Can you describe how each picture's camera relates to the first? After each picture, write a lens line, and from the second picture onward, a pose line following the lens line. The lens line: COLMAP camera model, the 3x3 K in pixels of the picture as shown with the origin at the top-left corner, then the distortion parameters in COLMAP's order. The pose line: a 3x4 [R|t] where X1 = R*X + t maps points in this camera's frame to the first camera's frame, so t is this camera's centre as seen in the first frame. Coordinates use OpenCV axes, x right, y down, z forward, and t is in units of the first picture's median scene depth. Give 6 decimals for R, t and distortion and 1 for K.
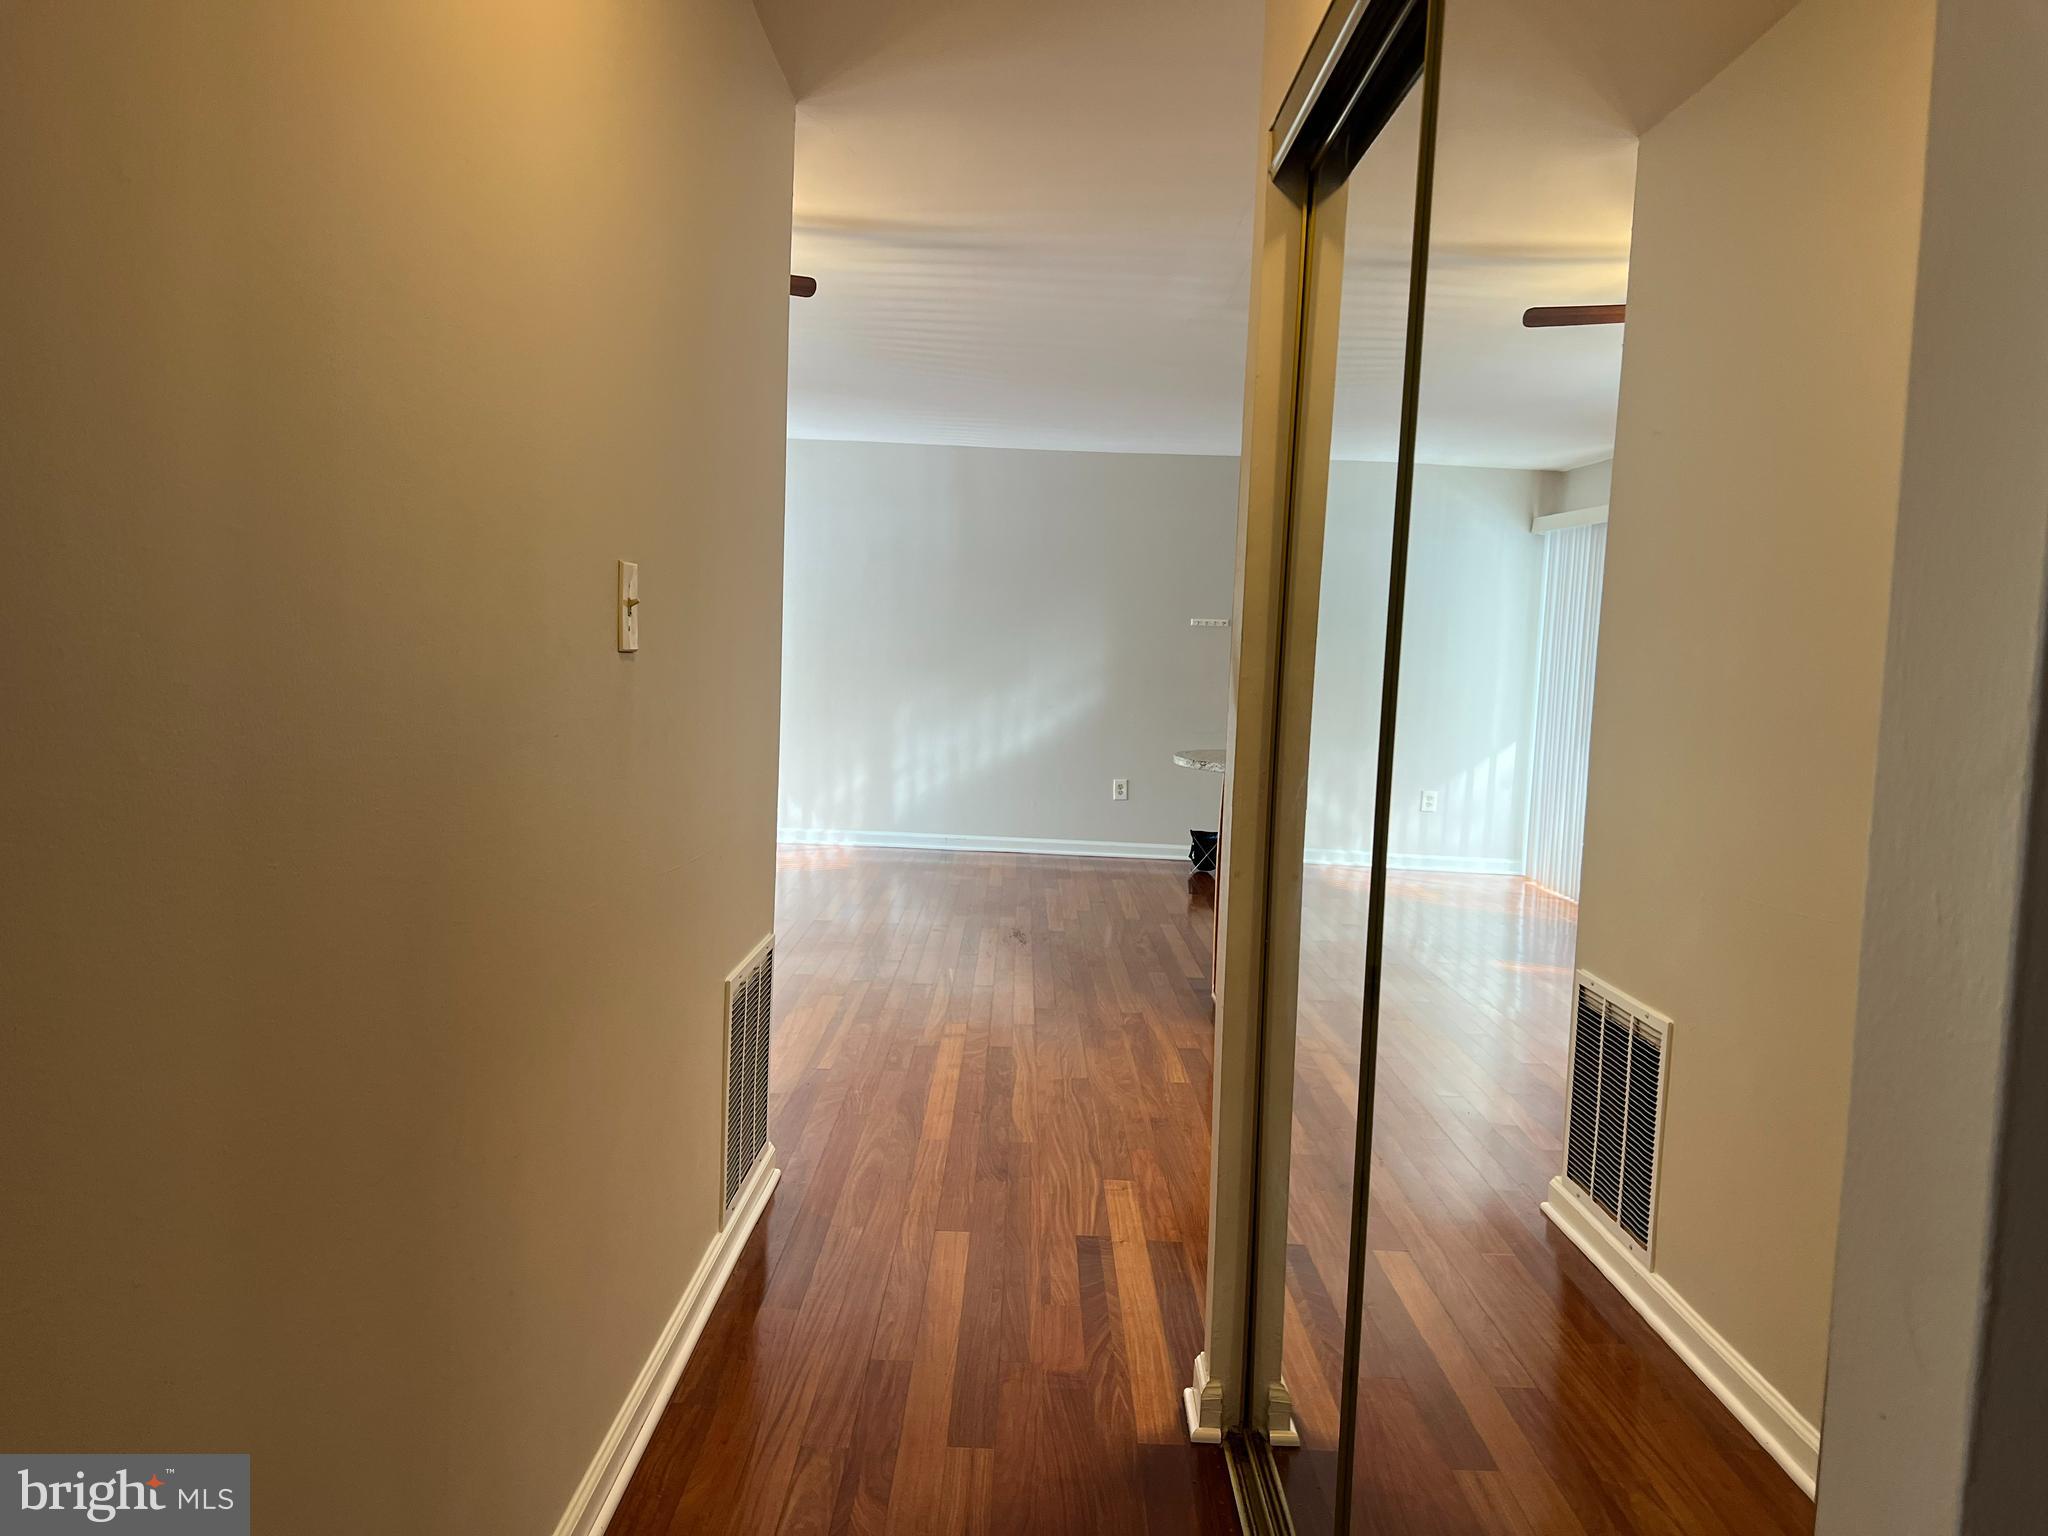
lens RADIAL K [[1532.1, 0, 1026.2], [0, 1532.1, 771.5], [0, 0, 1]] dist [0.070452, -0.087714]
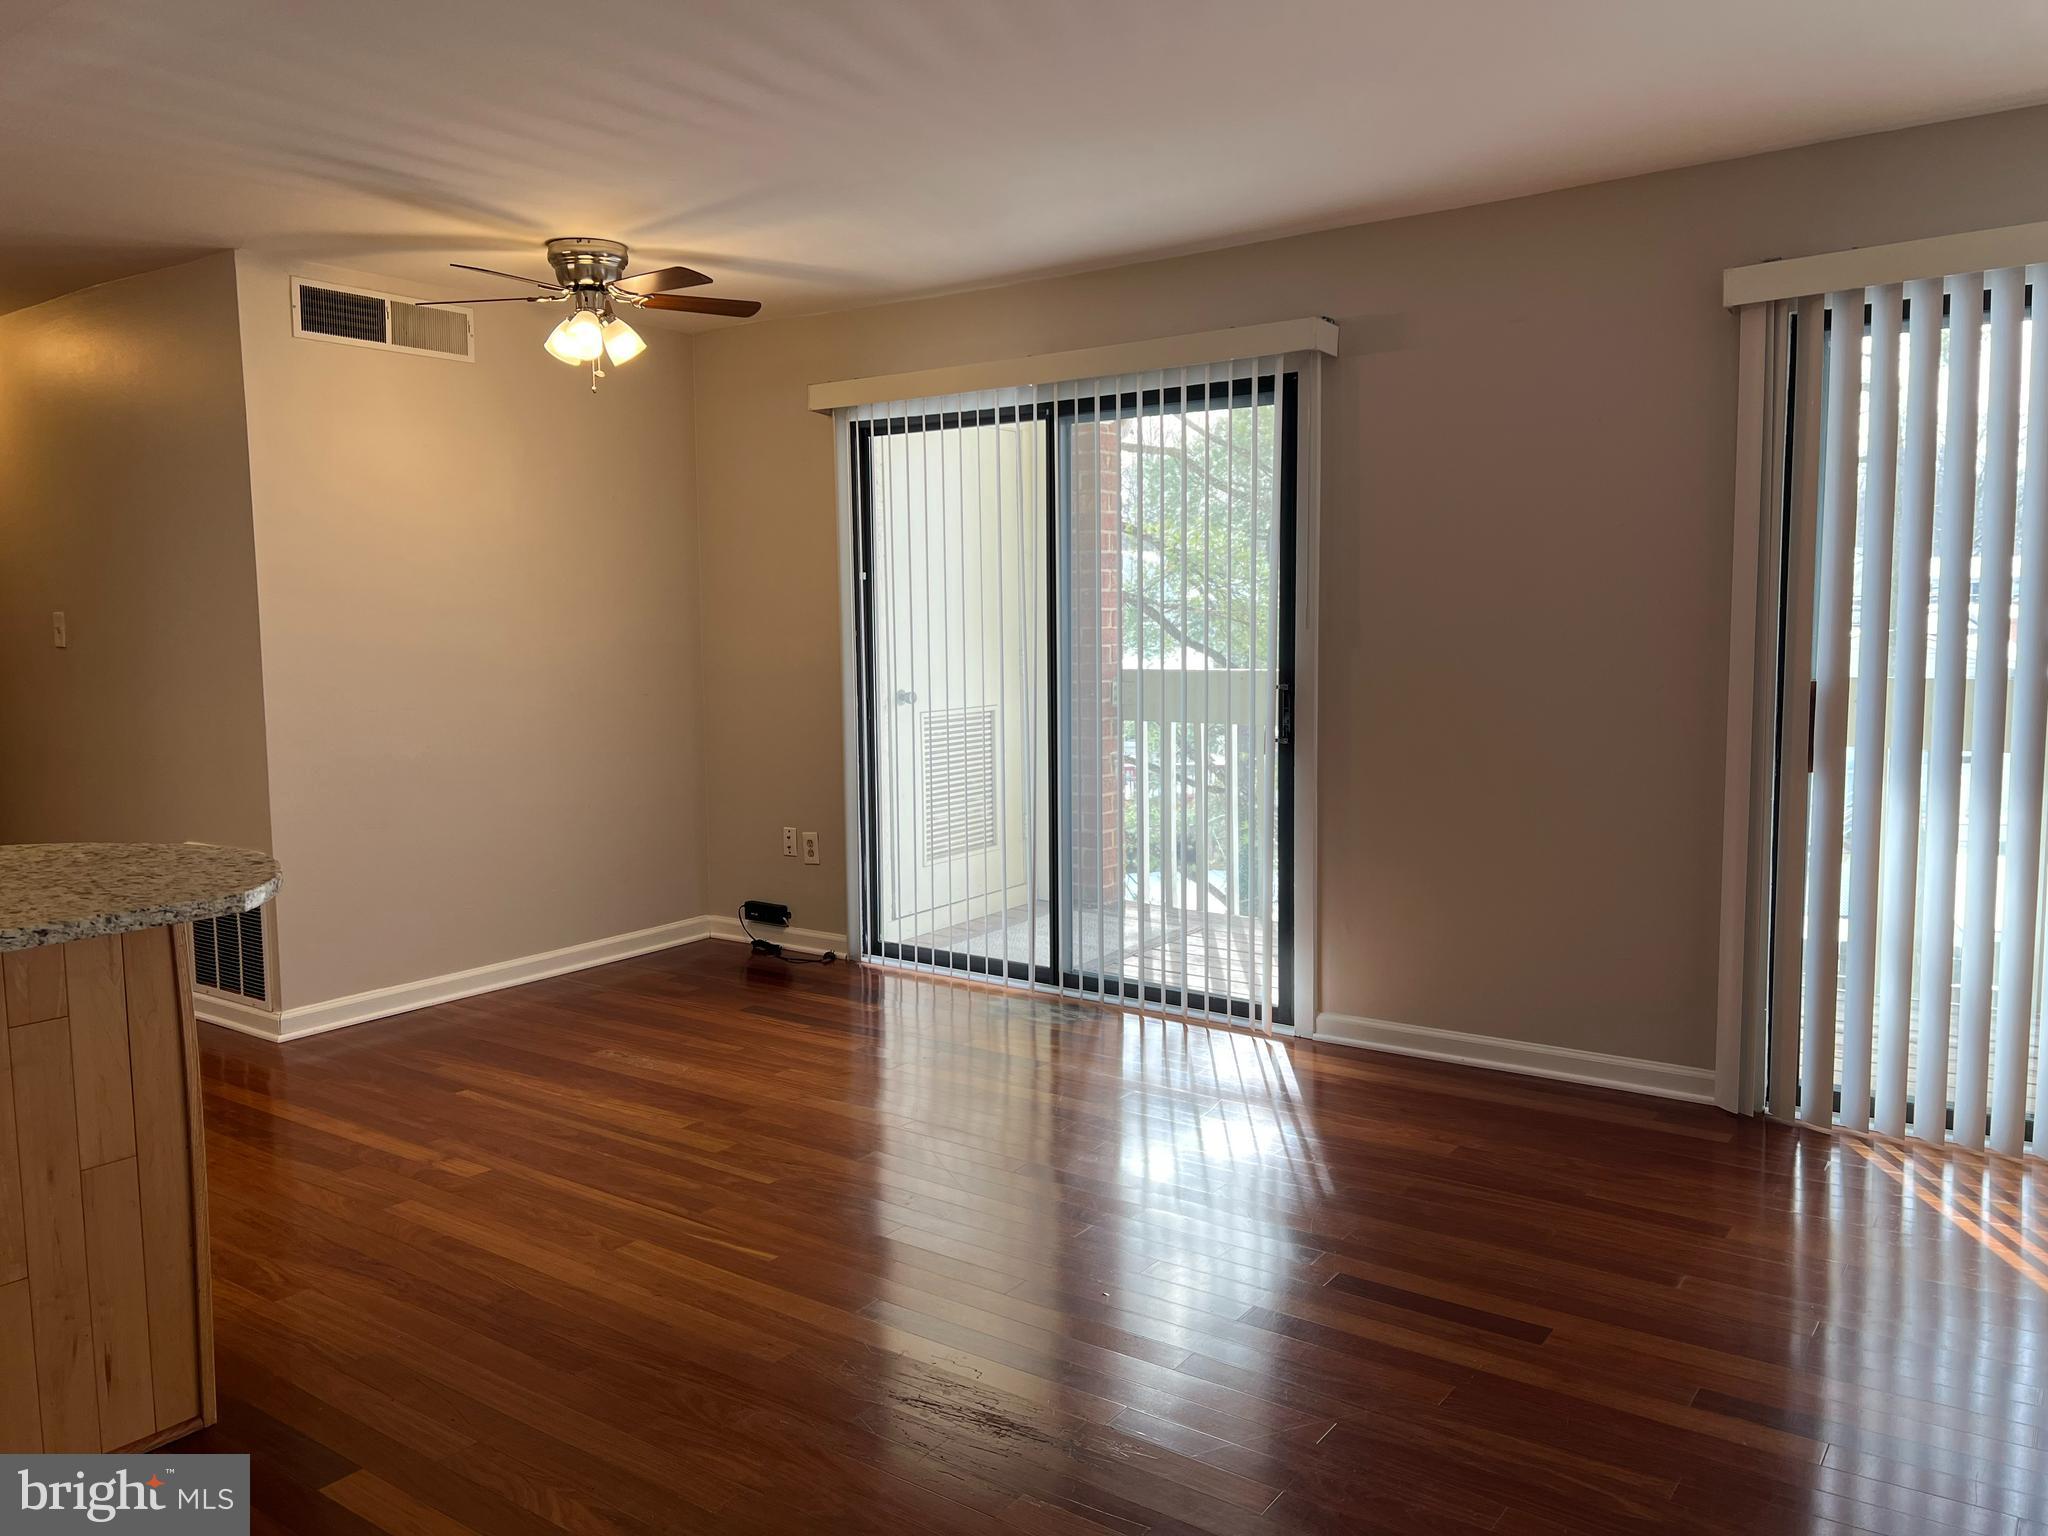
lens RADIAL K [[1532.1, 0, 1010.6], [0, 1532.1, 776.2], [0, 0, 1]] dist [0.070452, -0.087714]
pose [[-0.588566, 0.046877, -0.807089, 0.390492], [-0.078389, 0.990305, 0.114683, -0.123110], [0.804640, 0.130765, -0.579185, 1.640634]]
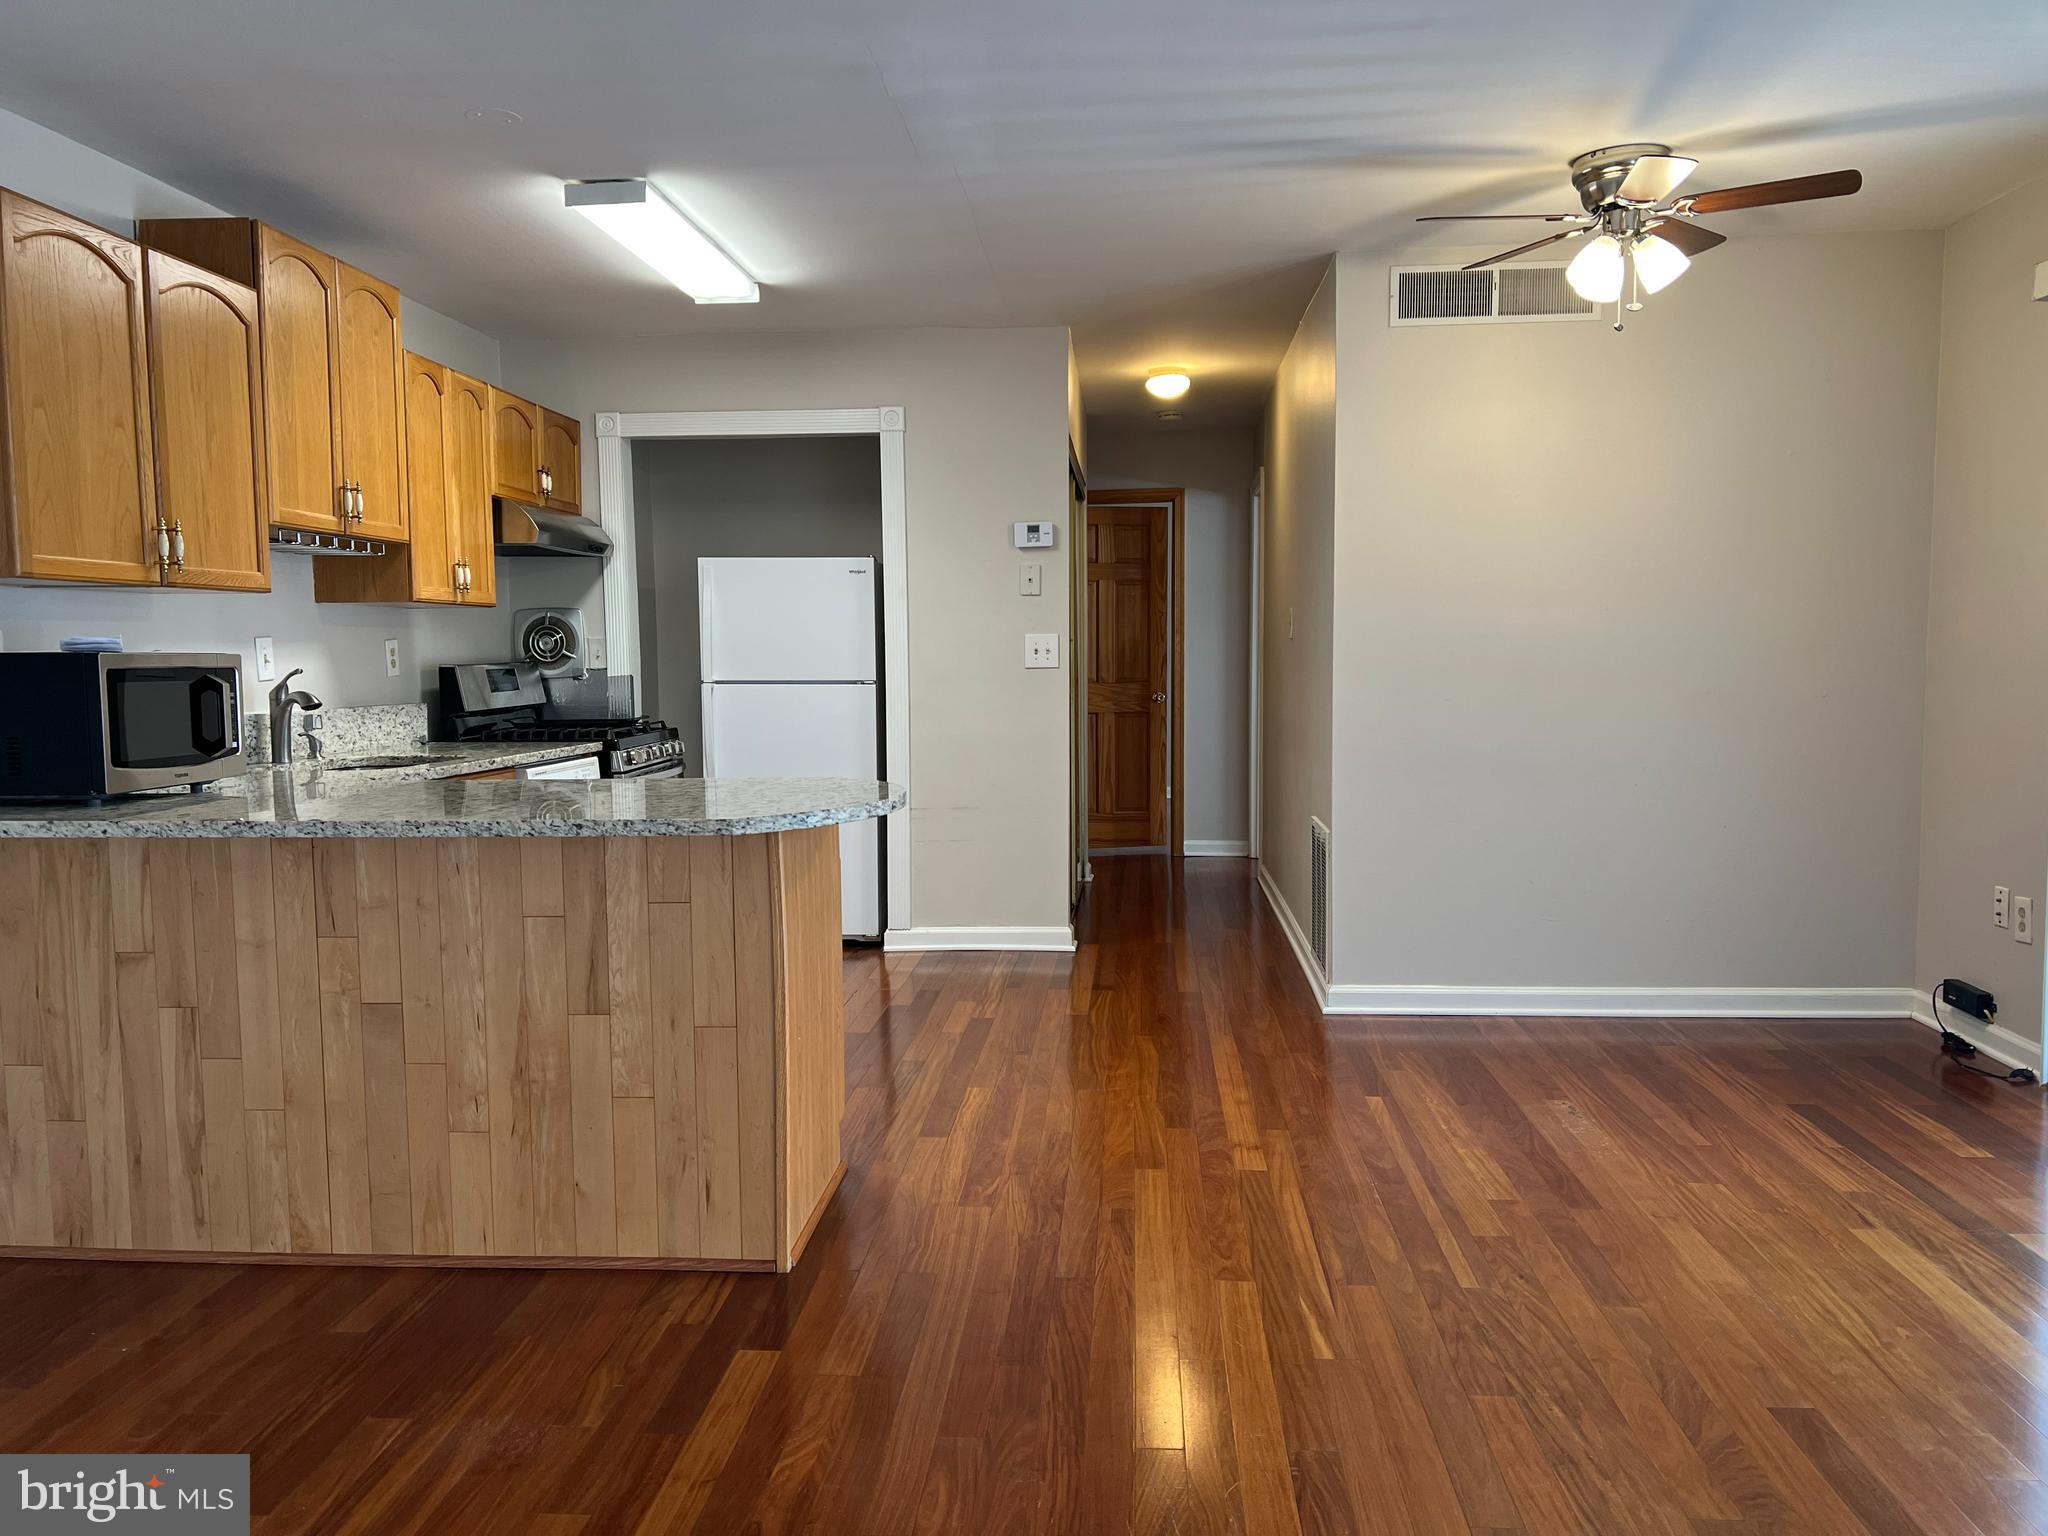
lens RADIAL K [[1532.1, 0, 1010.4], [0, 1532.1, 782.1], [0, 0, 1]] dist [0.070452, -0.087714]
pose [[-0.996167, -0.039822, 0.077887, 0.015238], [-0.026252, 0.985426, 0.168067, -0.123204], [-0.083445, 0.165378, -0.982694, 1.710973]]
